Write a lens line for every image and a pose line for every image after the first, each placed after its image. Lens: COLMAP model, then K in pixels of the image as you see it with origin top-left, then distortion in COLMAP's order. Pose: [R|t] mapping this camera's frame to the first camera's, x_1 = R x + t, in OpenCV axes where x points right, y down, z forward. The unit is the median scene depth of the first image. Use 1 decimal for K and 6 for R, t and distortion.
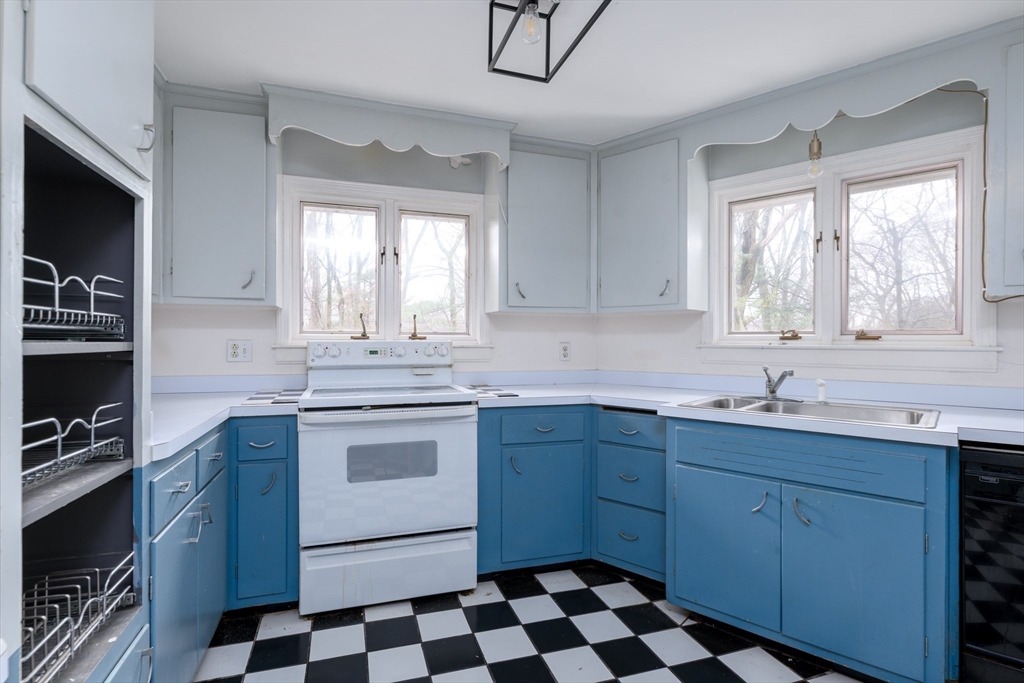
lens RADIAL K [[501.3, 0, 508.3], [0, 501.3, 343.1], [0, 0, 1]] dist [-0.004174, 0.000216]
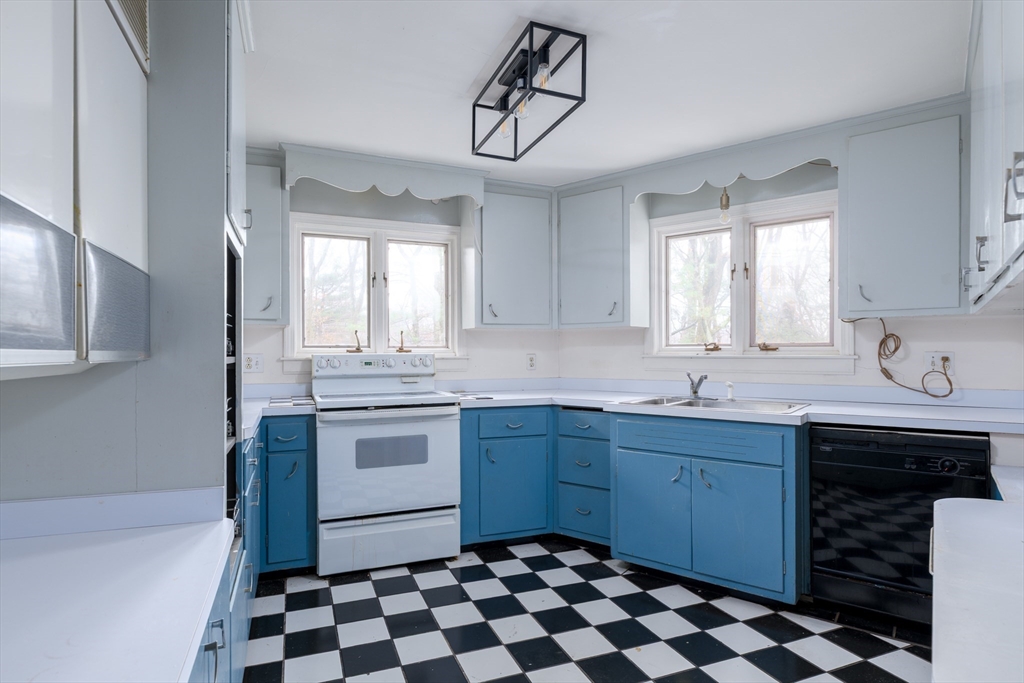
lens RADIAL K [[530.1, 0, 507.0], [0, 530.1, 348.7], [0, 0, 1]] dist [-0.000318, -0.001768]
pose [[0.998032, -0.005704, 0.062441, -0.027184], [0.006327, 0.999932, -0.009782, -0.002483], [-0.062381, 0.010158, 0.998001, -0.306437]]
